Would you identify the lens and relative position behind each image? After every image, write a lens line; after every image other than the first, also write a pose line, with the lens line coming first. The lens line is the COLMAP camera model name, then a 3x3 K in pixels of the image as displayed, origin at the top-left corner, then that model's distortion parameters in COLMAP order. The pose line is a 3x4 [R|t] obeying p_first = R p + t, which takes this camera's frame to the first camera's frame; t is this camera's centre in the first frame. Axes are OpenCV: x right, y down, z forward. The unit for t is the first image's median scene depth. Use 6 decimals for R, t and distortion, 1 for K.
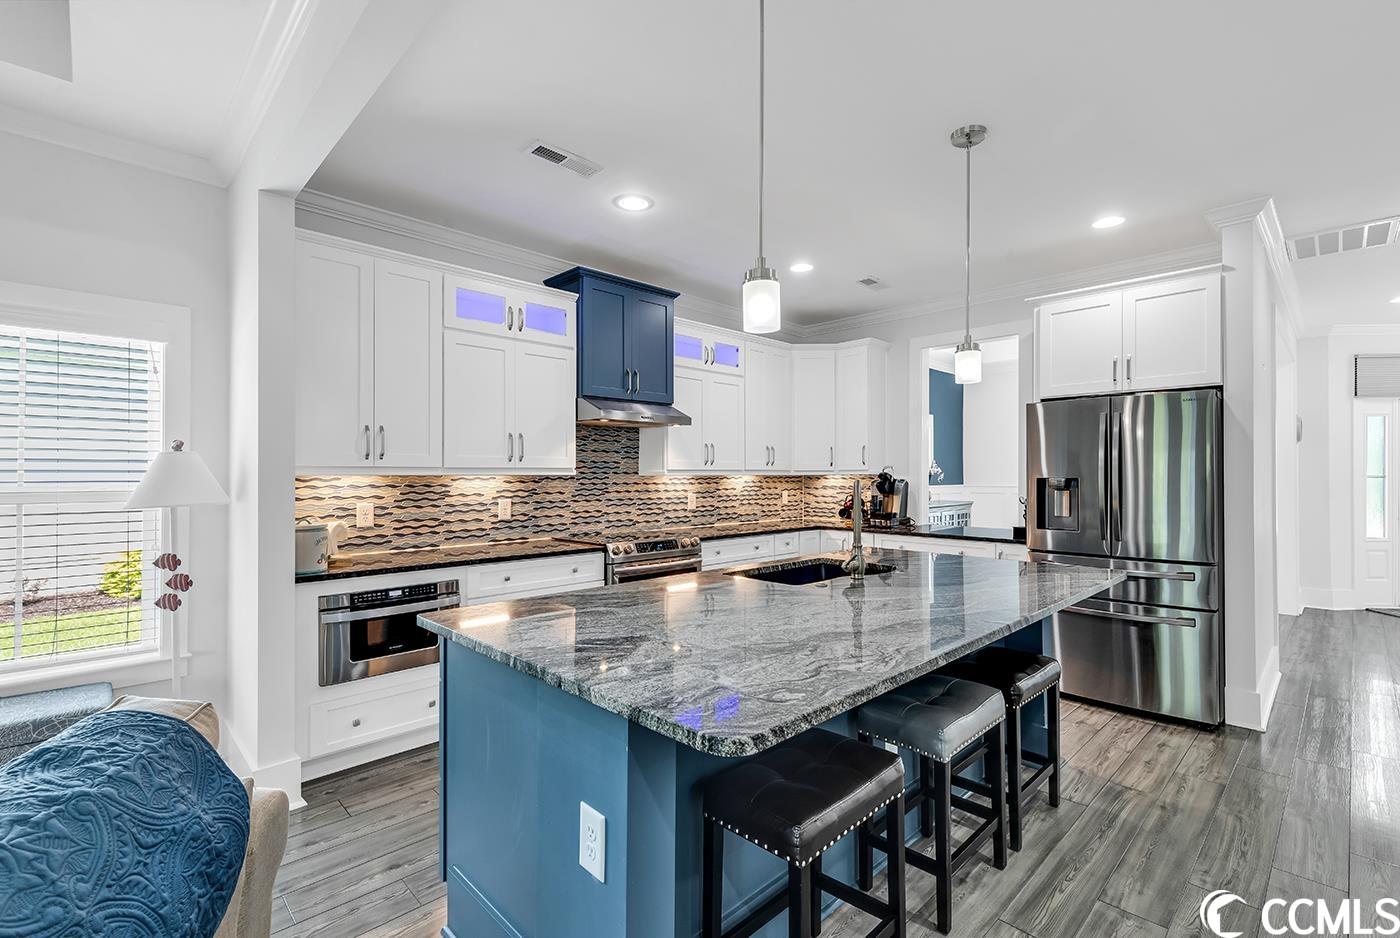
lens RADIAL K [[628.7, 0, 692.8], [0, 628.7, 475.7], [0, 0, 1]] dist [0.006222, -0.000639]
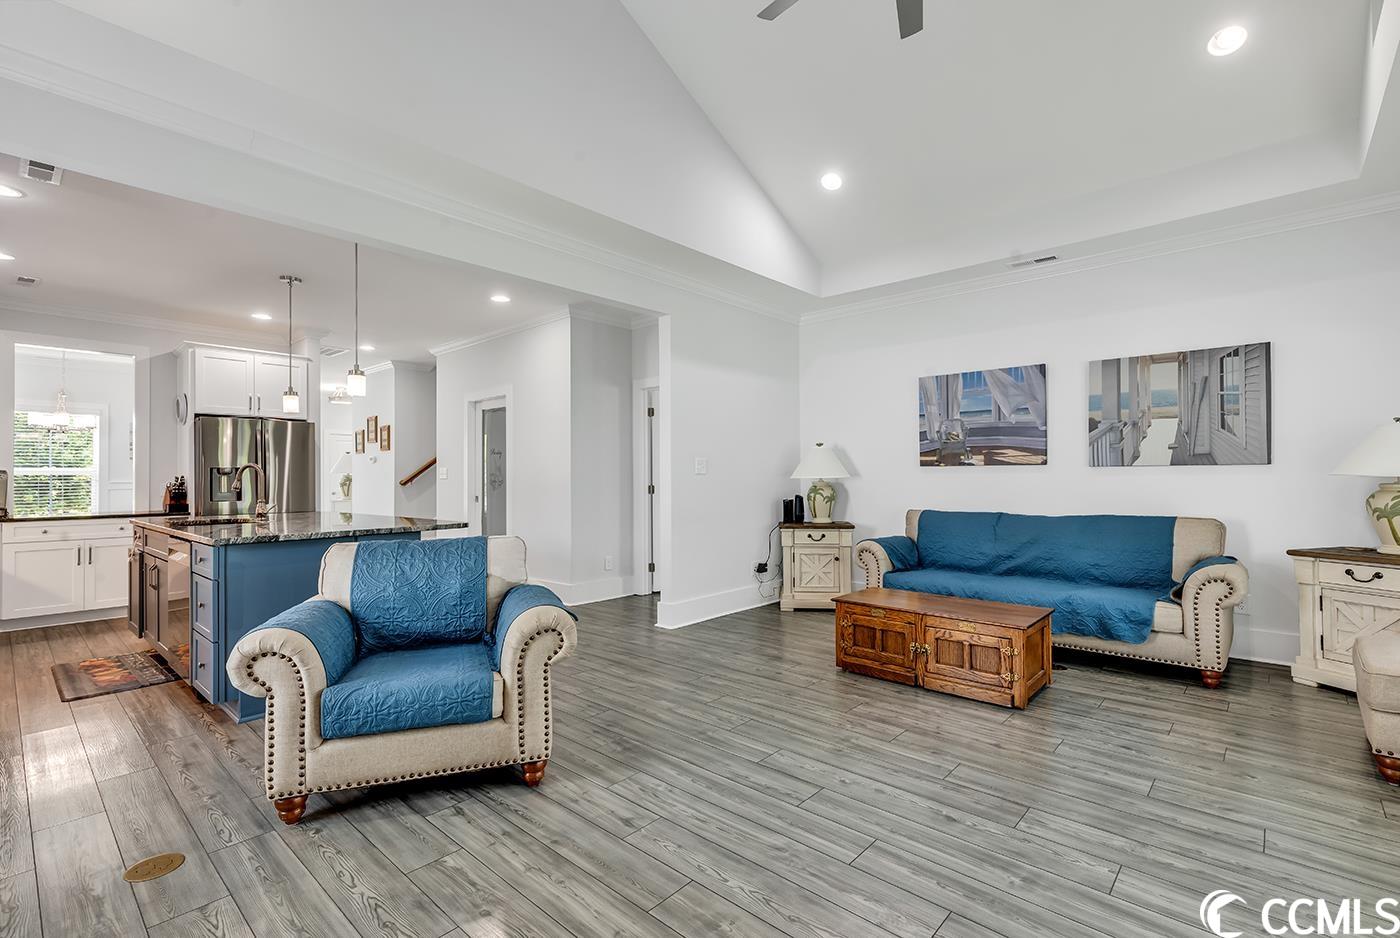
lens RADIAL K [[628.7, 0, 708.9], [0, 628.7, 468.9], [0, 0, 1]] dist [0.006222, -0.000639]
pose [[-0.098189, 0.014861, 0.995057, -1.007489], [0.013103, 0.999821, -0.013639, 0.040950], [-0.995082, 0.011699, -0.098366, -0.020713]]
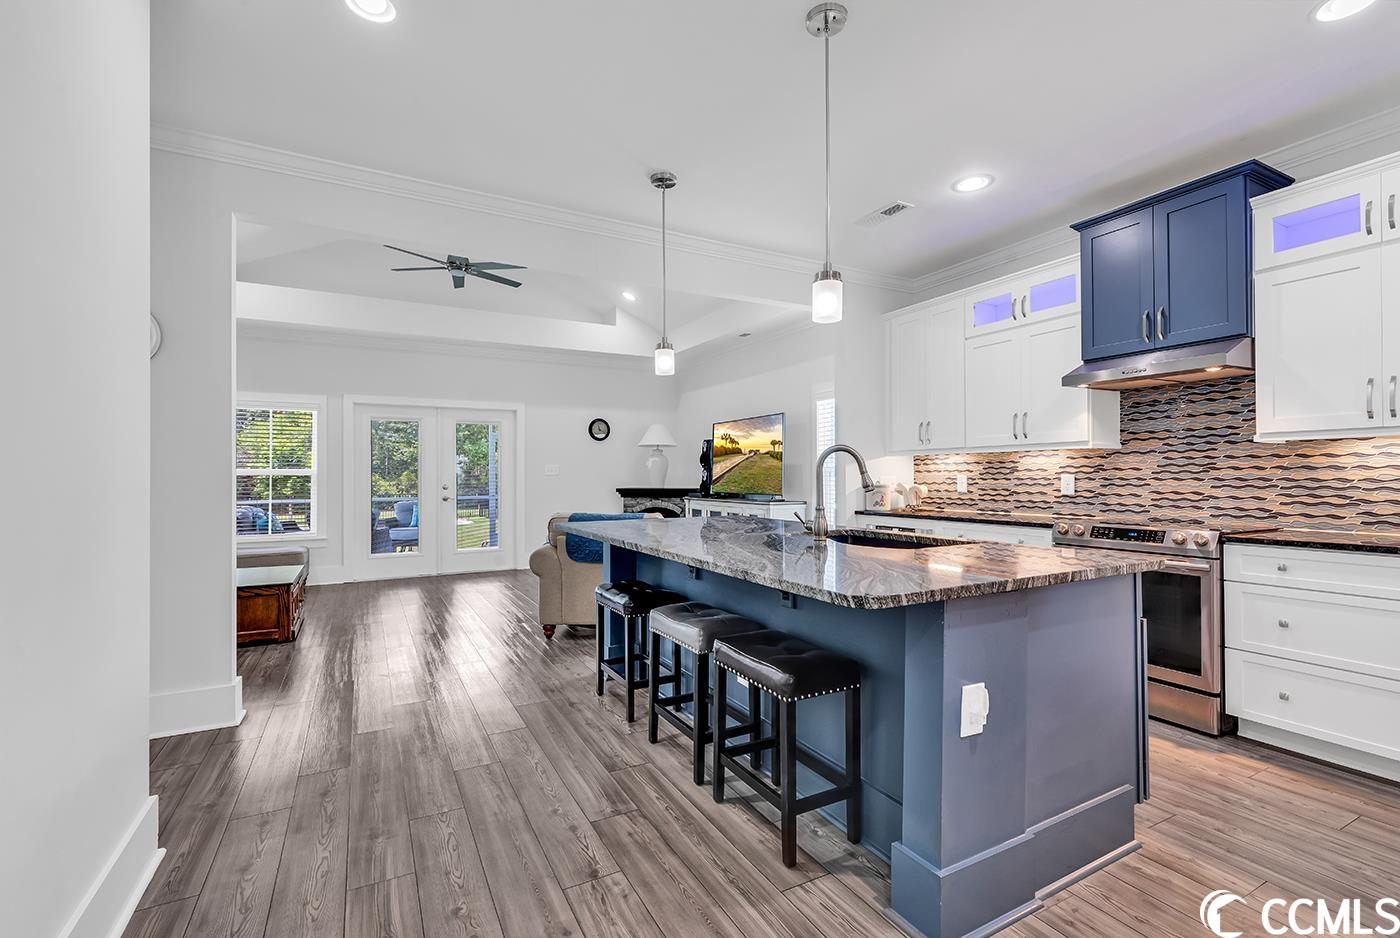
lens RADIAL K [[628.7, 0, 708.5], [0, 628.7, 467.0], [0, 0, 1]] dist [0.006222, -0.000639]
pose [[-0.254508, -0.012559, -0.966989, 0.851373], [0.003310, 0.999899, -0.013857, 0.037732], [0.967065, -0.006728, -0.254441, 0.704631]]
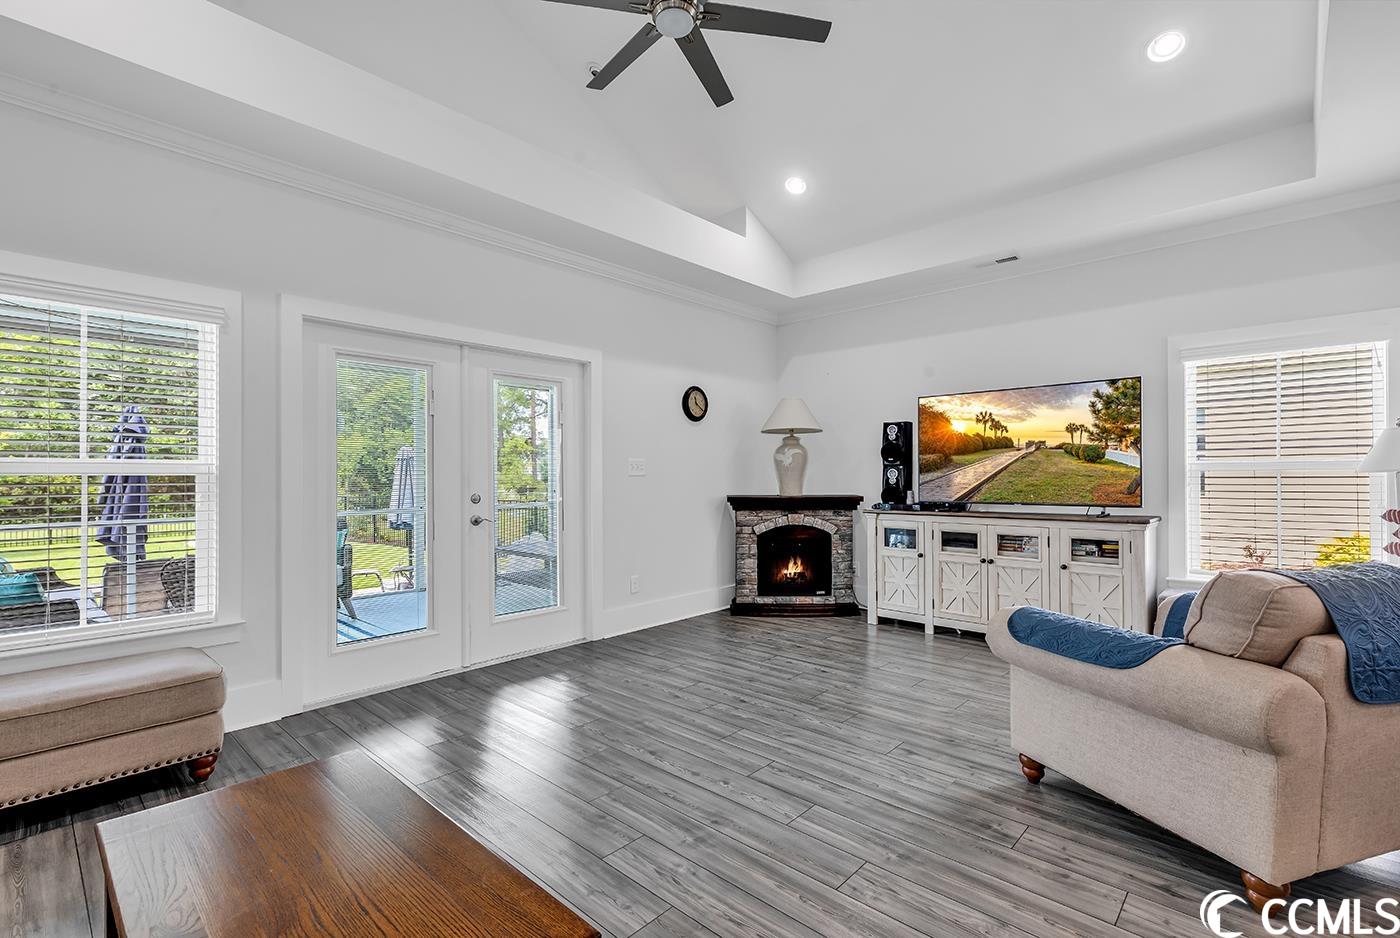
lens RADIAL K [[628.7, 0, 681.4], [0, 628.7, 473.0], [0, 0, 1]] dist [0.006222, -0.000639]
pose [[0.046759, -0.012347, -0.998830, 0.211893], [-0.000096, 0.999924, -0.012365, 0.040741], [0.998906, 0.000674, 0.046754, -0.279809]]
